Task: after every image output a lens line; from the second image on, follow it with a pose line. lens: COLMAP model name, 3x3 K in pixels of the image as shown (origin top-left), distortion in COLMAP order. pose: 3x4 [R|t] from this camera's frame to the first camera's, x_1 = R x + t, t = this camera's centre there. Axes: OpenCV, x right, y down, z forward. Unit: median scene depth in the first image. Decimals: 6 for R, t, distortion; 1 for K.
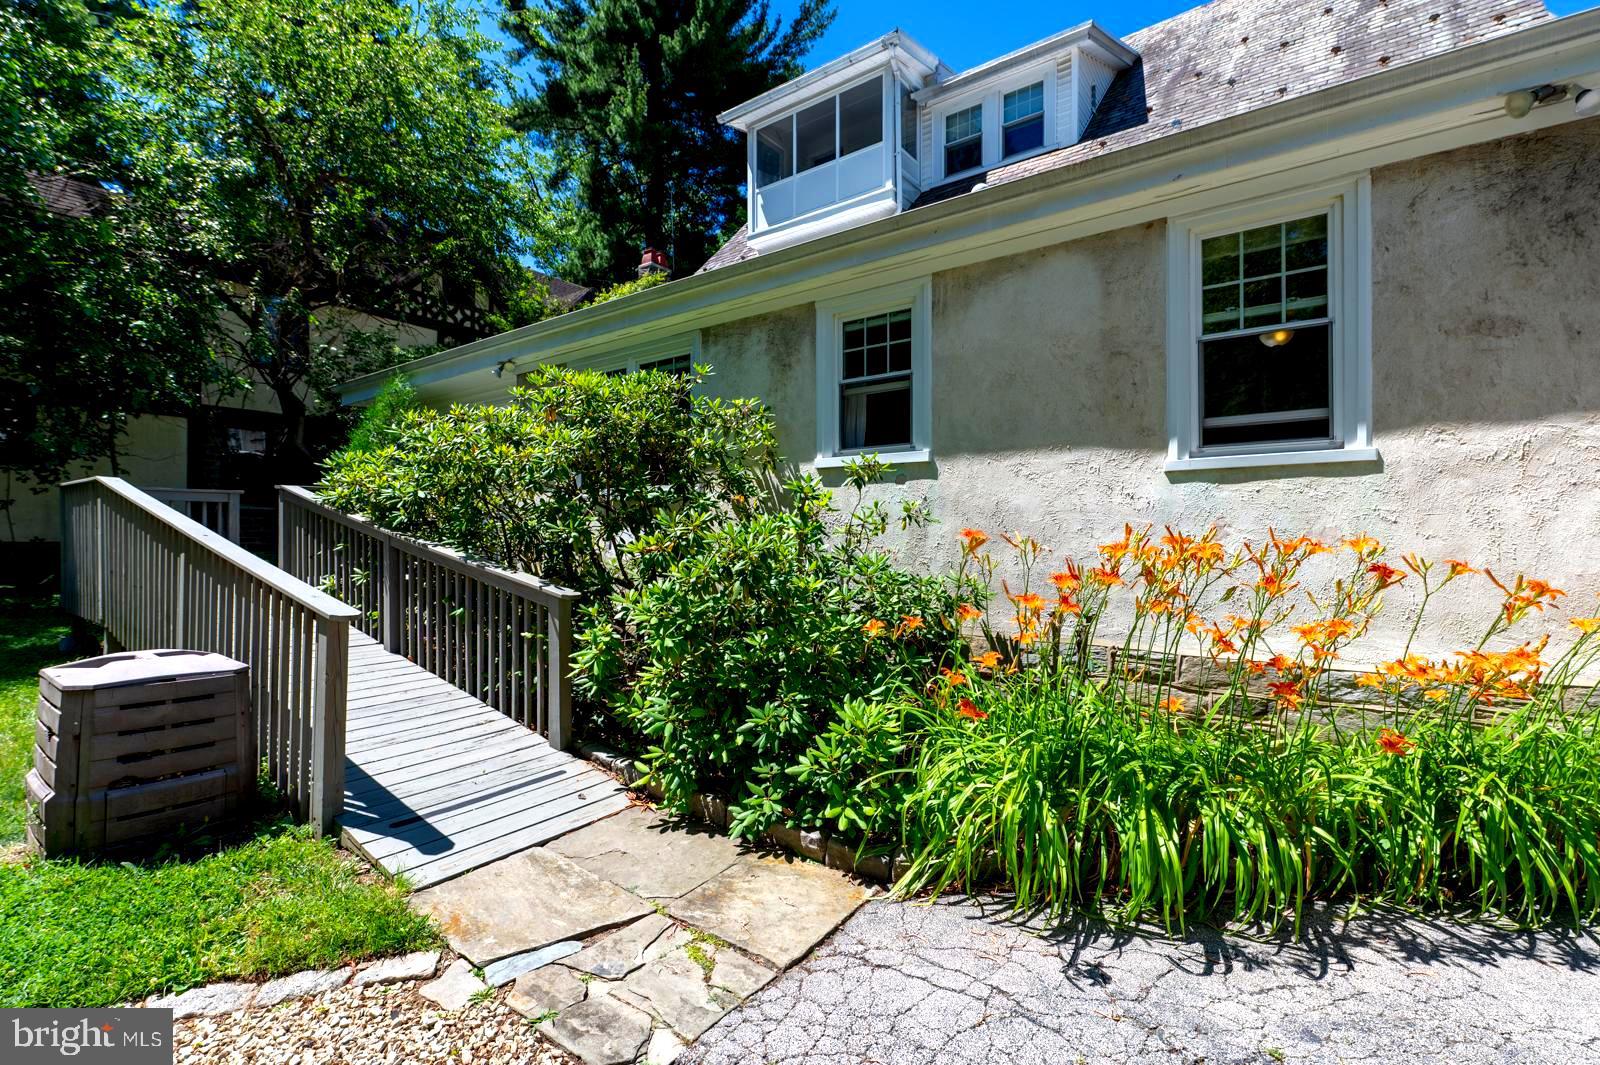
lens RADIAL K [[710.2, 0, 817.7], [0, 710.2, 533.9], [0, 0, 1]] dist [-0.002662, -0.000397]
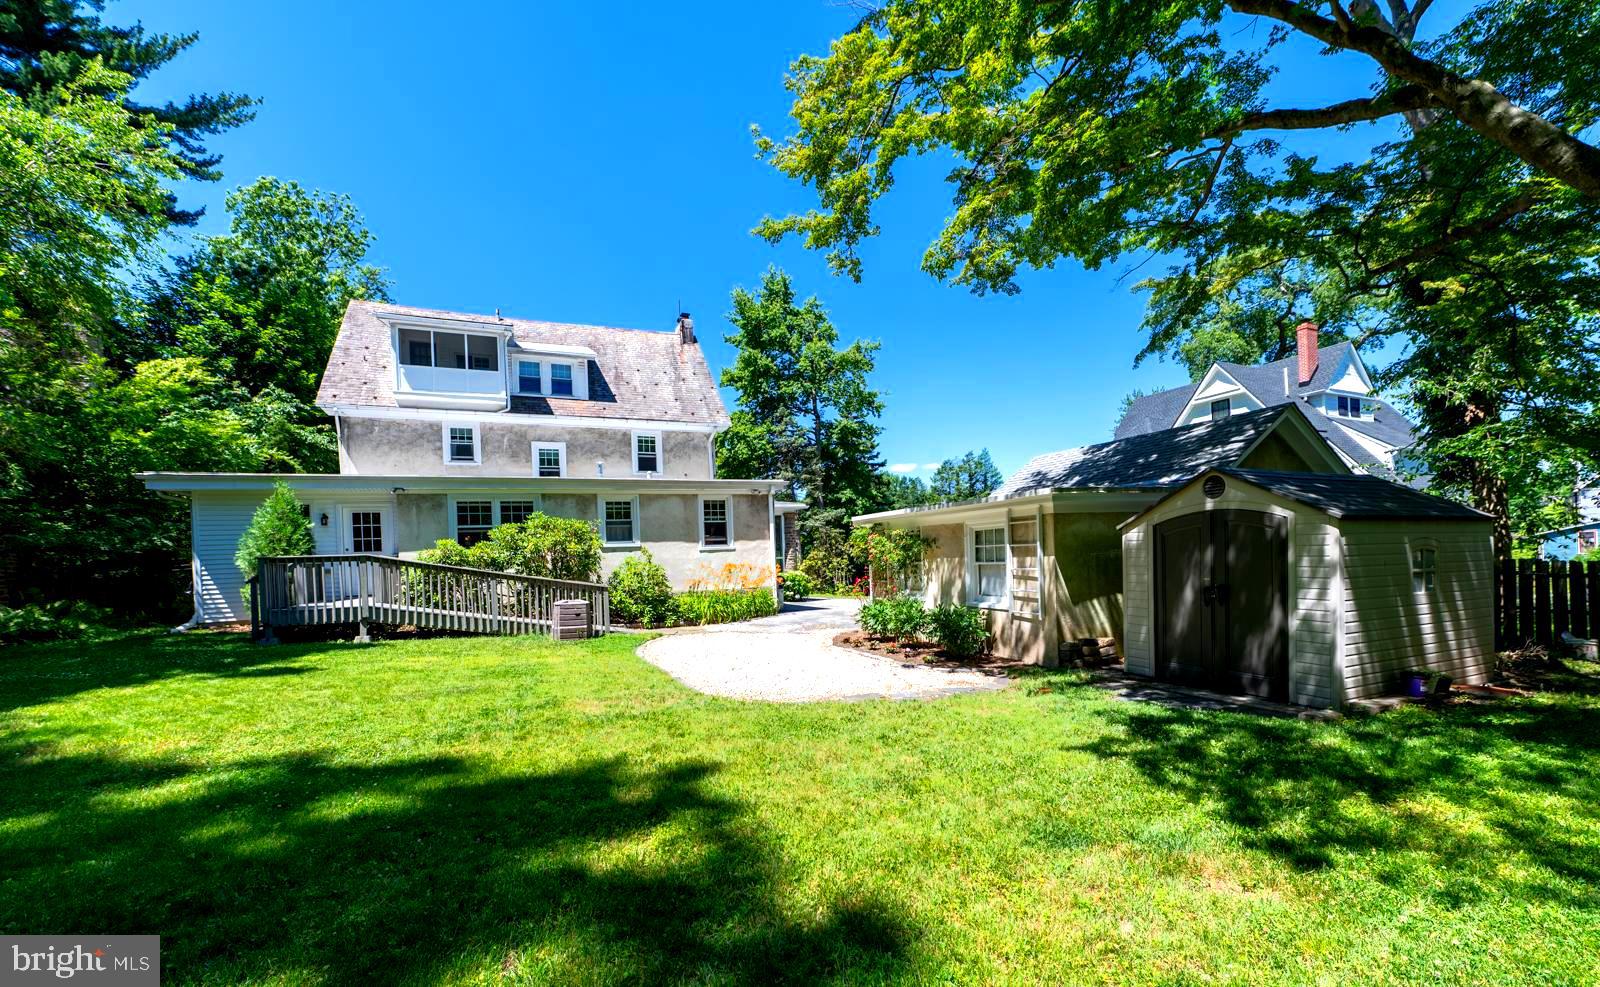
lens RADIAL K [[654.3, 0, 799.6], [0, 654.3, 557.4], [0, 0, 1]] dist [0.002021, 0.000360]
pose [[0.515246, -0.025021, 0.856677, -2.341764], [0.033654, 0.999393, 0.008948, -0.050400], [-0.856382, 0.024220, 0.515775, -1.442328]]
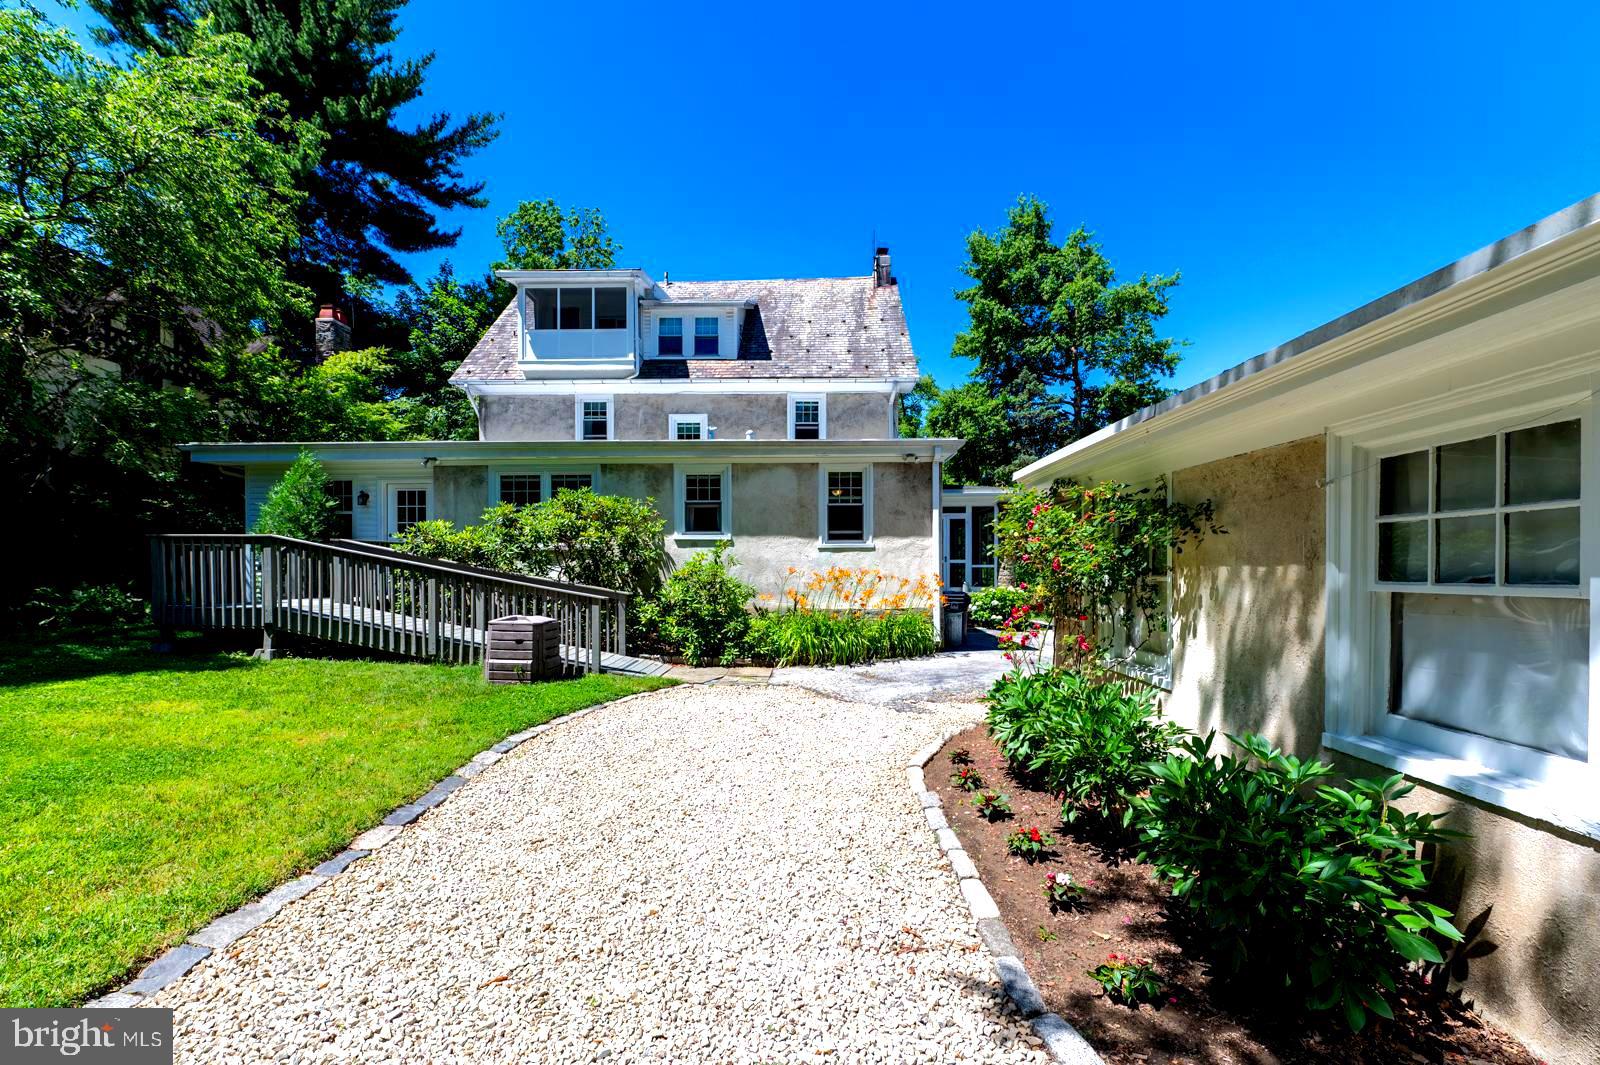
lens RADIAL K [[641.3, 0, 802.2], [0, 641.3, 570.5], [0, 0, 1]] dist [-0.003308, -0.000171]
pose [[0.821524, -0.006085, 0.570142, -0.941839], [0.001530, 0.999963, 0.008467, -0.013341], [-0.570172, -0.006084, 0.821503, -1.005129]]
